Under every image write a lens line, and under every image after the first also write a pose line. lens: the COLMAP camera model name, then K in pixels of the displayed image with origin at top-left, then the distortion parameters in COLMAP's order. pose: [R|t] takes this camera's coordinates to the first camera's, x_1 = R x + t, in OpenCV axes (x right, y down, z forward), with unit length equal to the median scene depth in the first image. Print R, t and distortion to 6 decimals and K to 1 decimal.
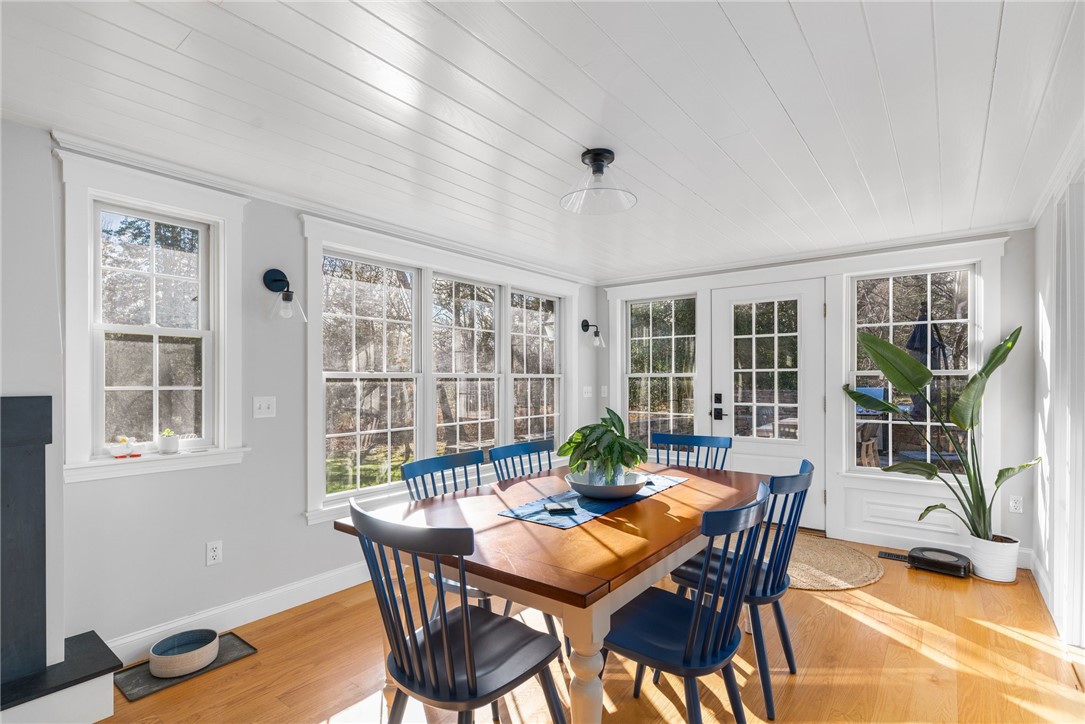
lens RADIAL K [[521.5, 0, 546.7], [0, 521.5, 363.2], [0, 0, 1]] dist [0.002600, 0.000346]
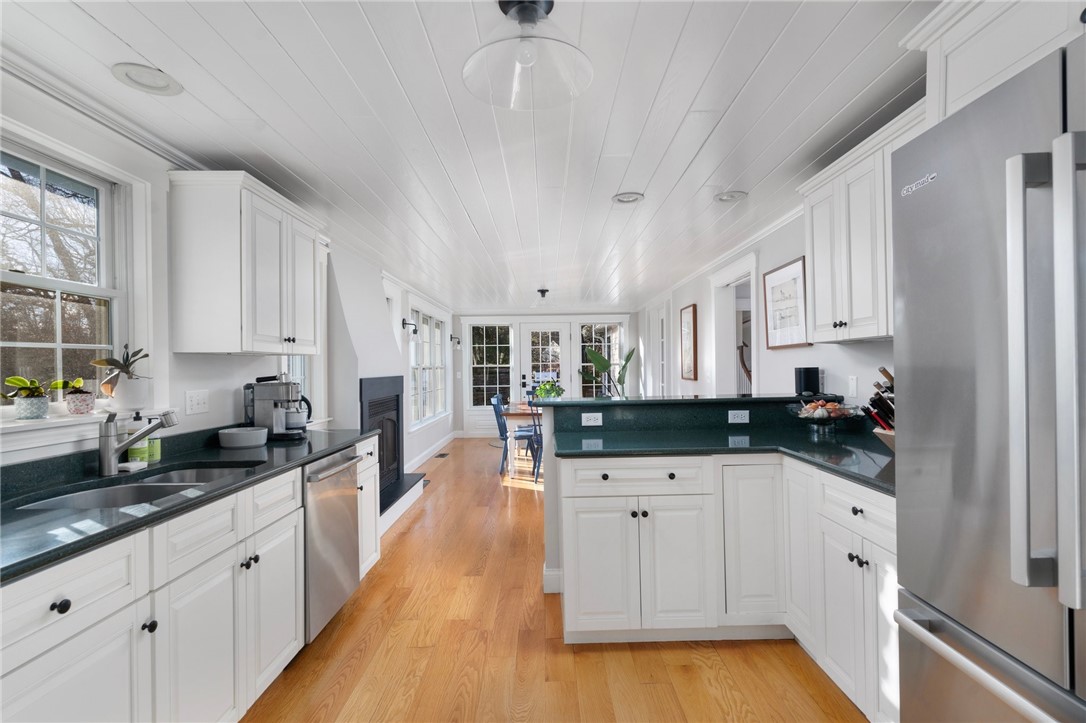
lens RADIAL K [[522.0, 0, 547.2], [0, 522.0, 362.7], [0, 0, 1]] dist [0.002600, 0.000346]
pose [[0.793168, 0.000875, 0.609002, -0.806063], [-0.012091, 0.999824, 0.014311, -0.019008], [-0.608883, -0.018715, 0.793039, -0.644393]]
